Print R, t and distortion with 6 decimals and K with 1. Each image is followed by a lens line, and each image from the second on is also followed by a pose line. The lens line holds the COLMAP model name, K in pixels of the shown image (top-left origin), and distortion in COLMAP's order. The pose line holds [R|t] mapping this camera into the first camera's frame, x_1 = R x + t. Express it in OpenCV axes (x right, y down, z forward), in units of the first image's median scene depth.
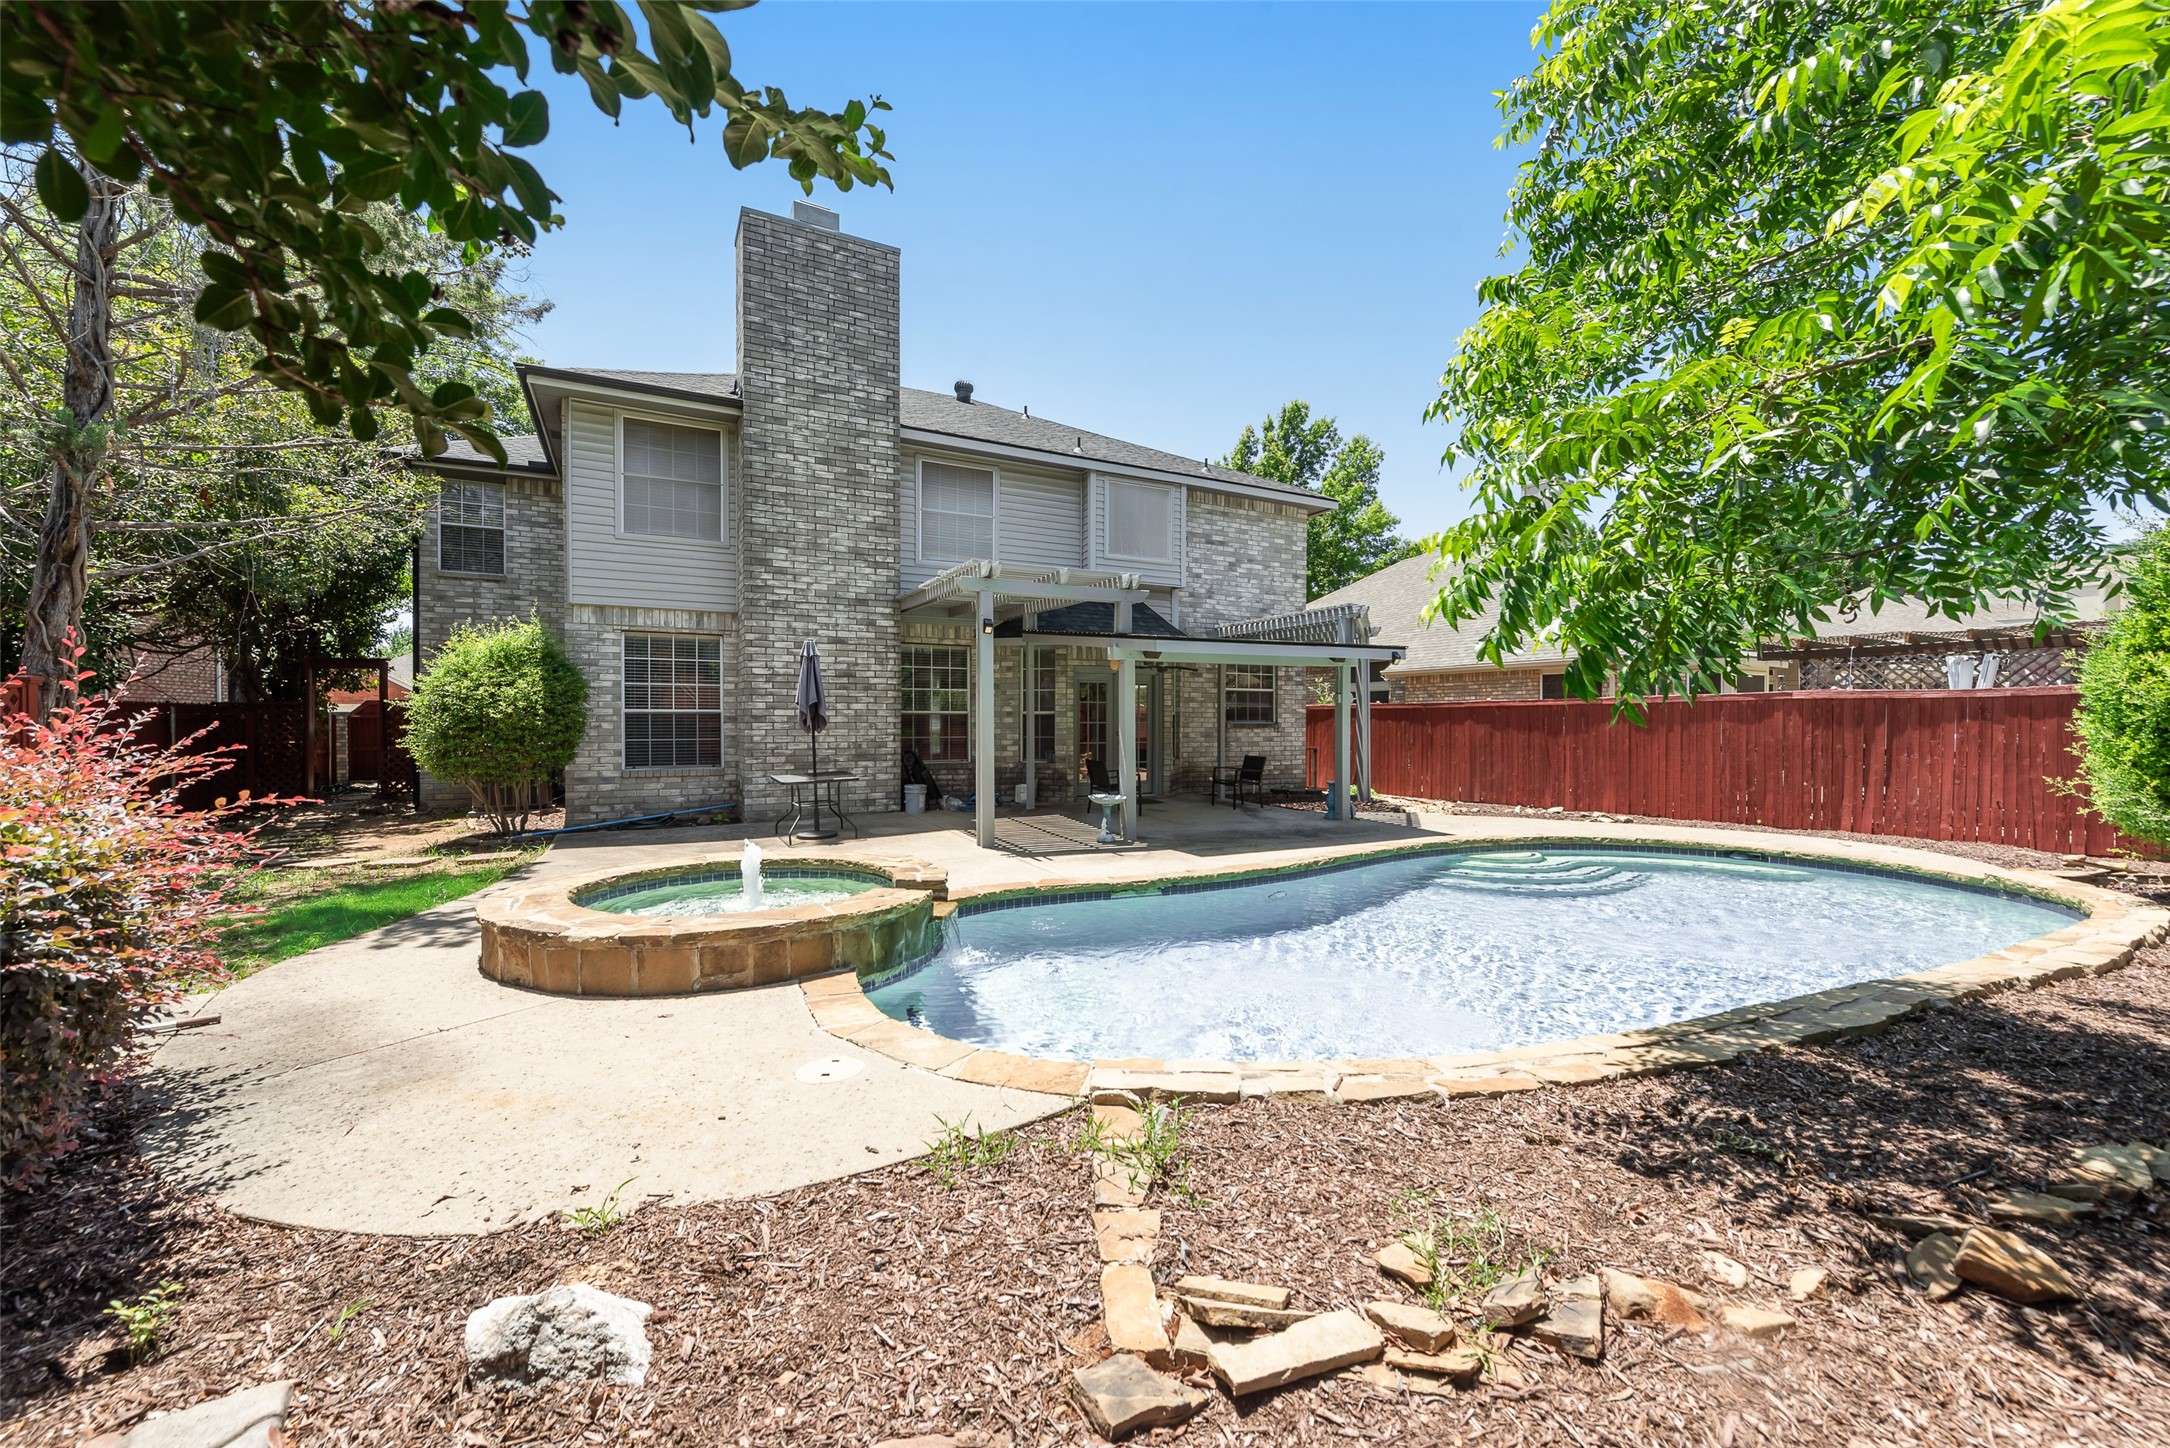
lens RADIAL K [[858.6, 0, 1083.3], [0, 858.6, 735.4], [0, 0, 1]] dist [0.010223, -0.000274]
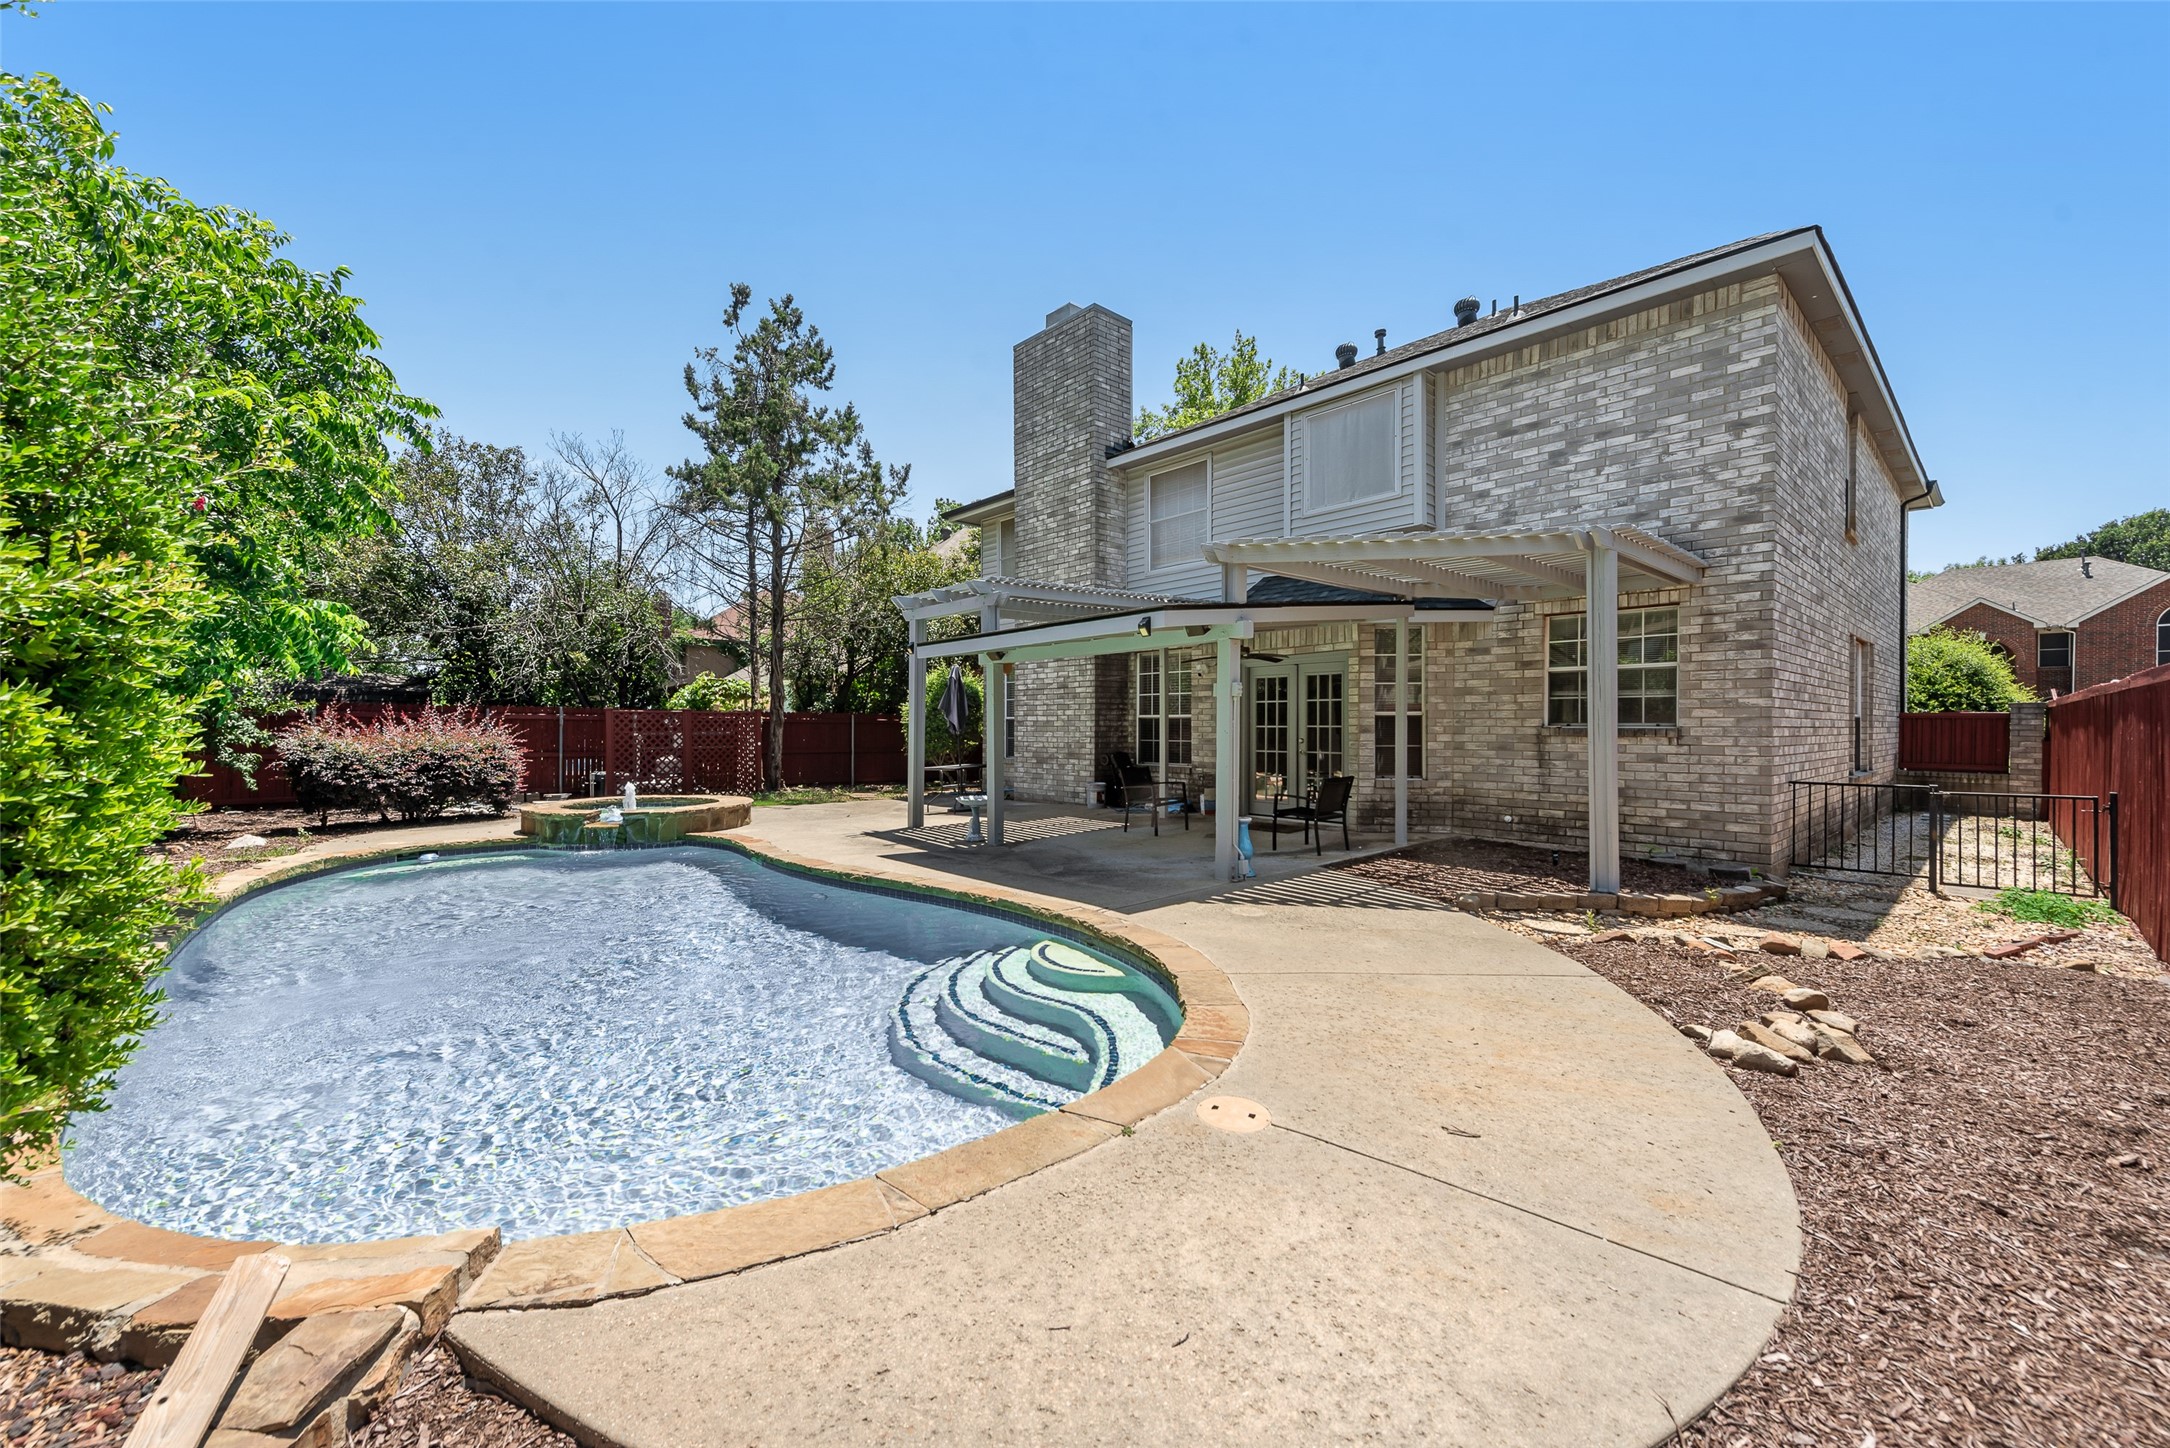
lens RADIAL K [[858.6, 0, 1085.9], [0, 858.6, 724.6], [0, 0, 1]] dist [0.010223, -0.000274]
pose [[0.247607, 0.003115, -0.968856, 0.829091], [-0.004779, 0.999987, 0.001994, -0.018217], [0.968849, 0.004137, 0.247619, 0.680368]]
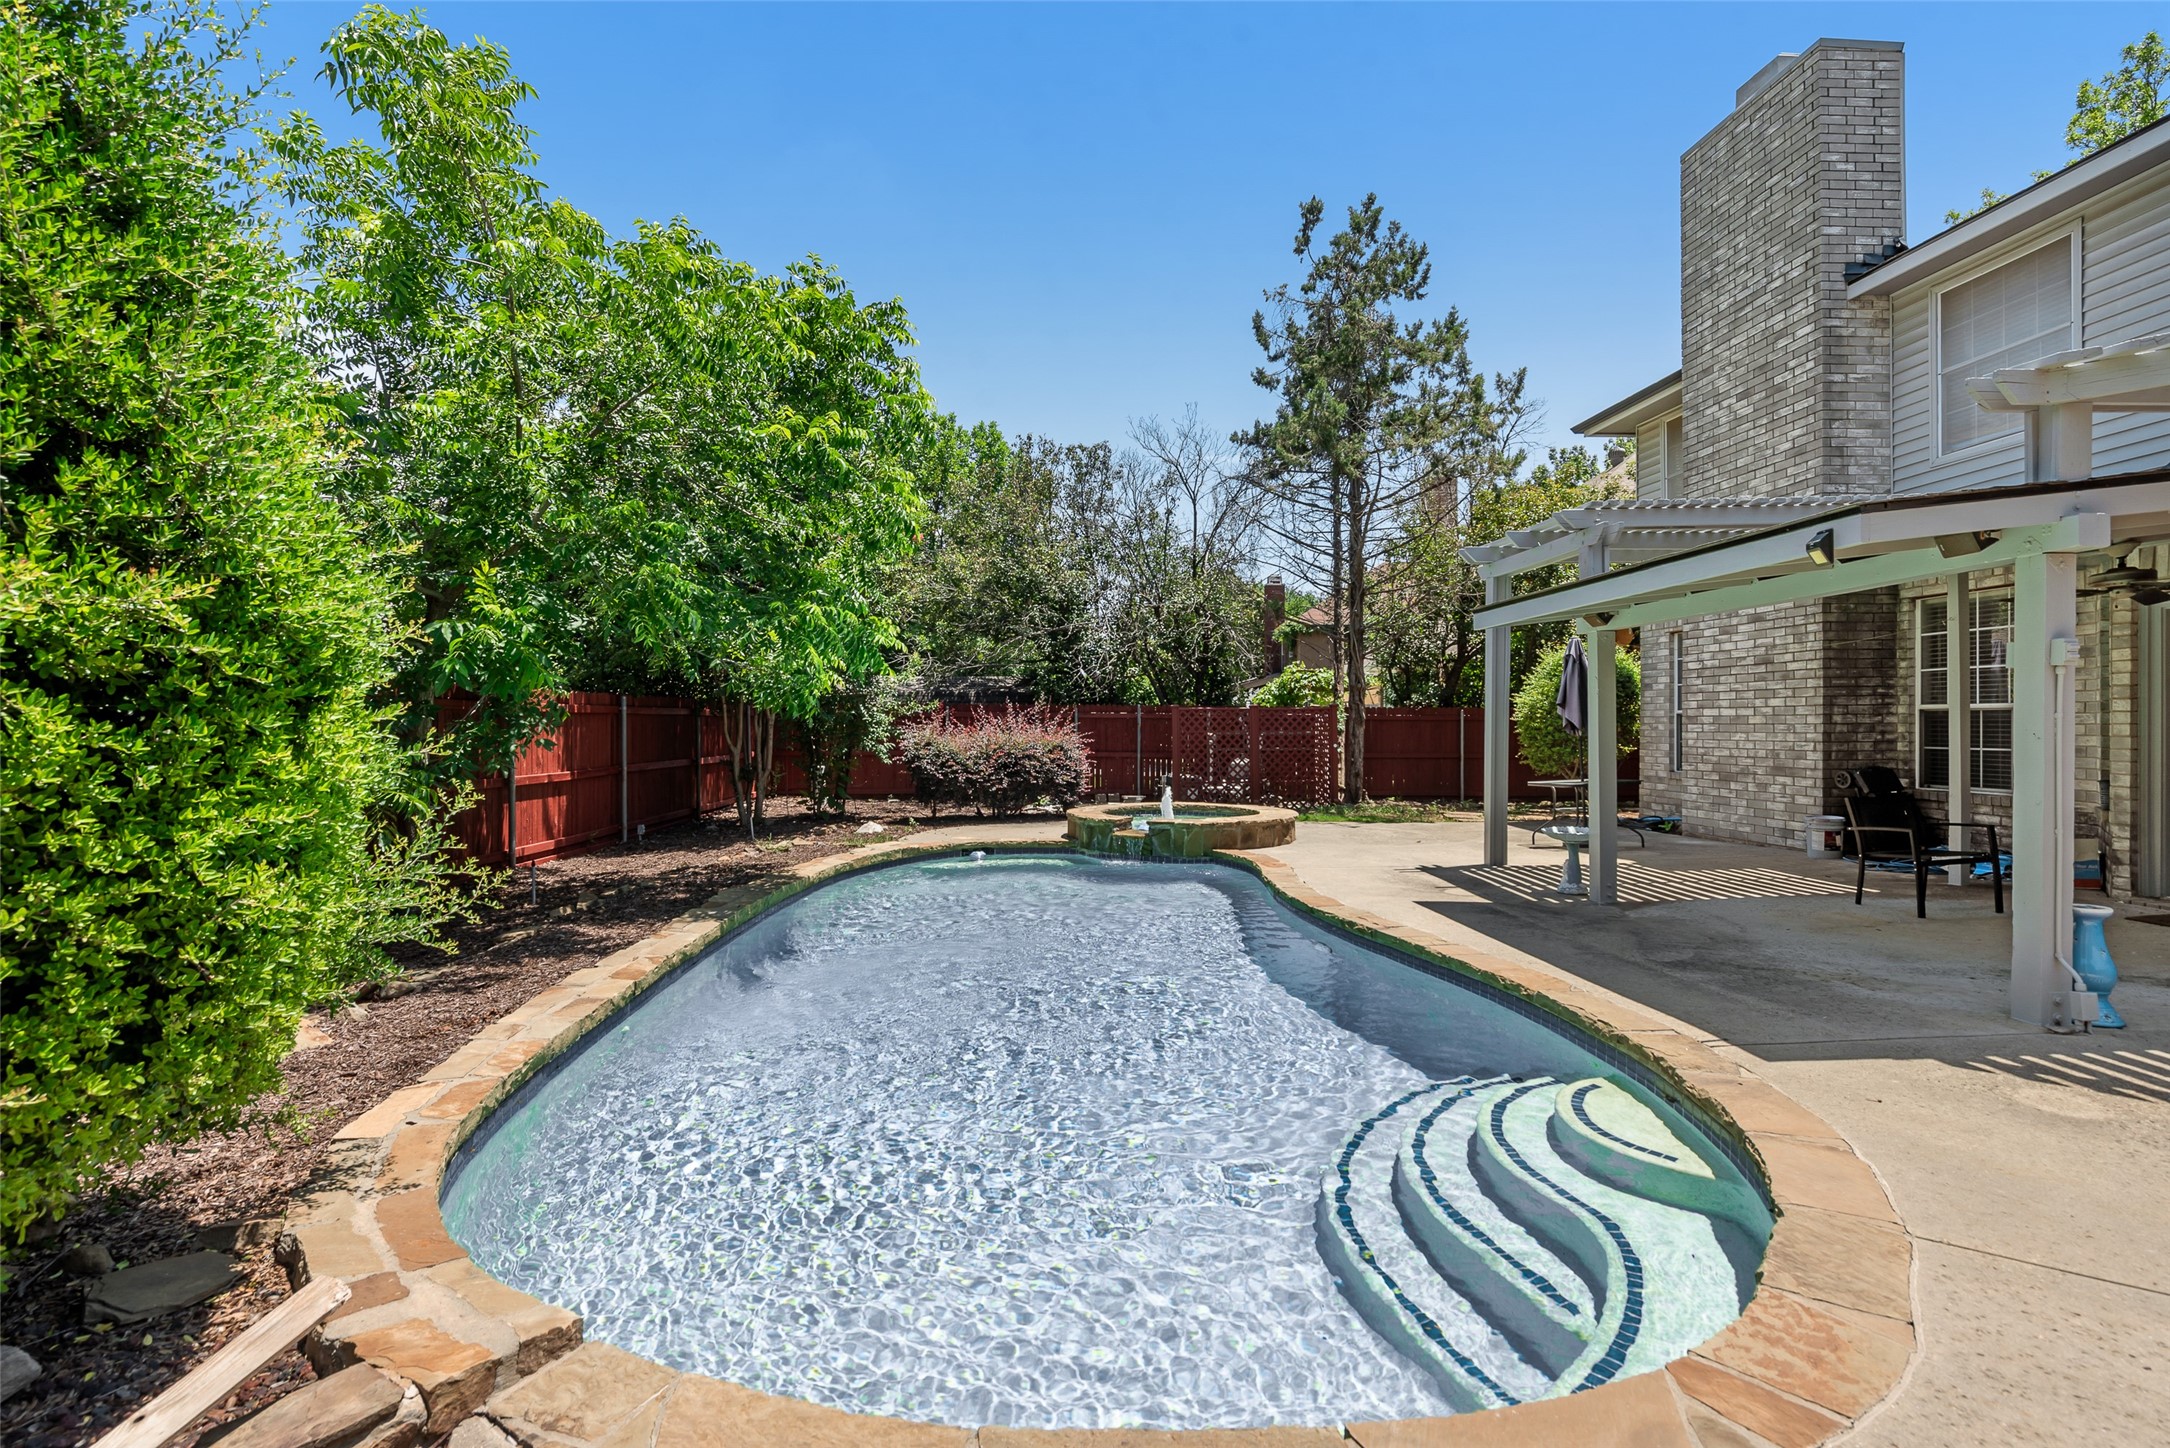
lens RADIAL K [[1017.7, 0, 1075.9], [0, 1017.7, 720.3], [0, 0, 1]] dist [0.006075, -0.004092]
pose [[-0.426193, 0.002612, -0.904629, 0.744274], [0.001616, 0.999996, 0.002126, -0.019513], [0.904631, -0.000556, -0.426196, 0.771504]]
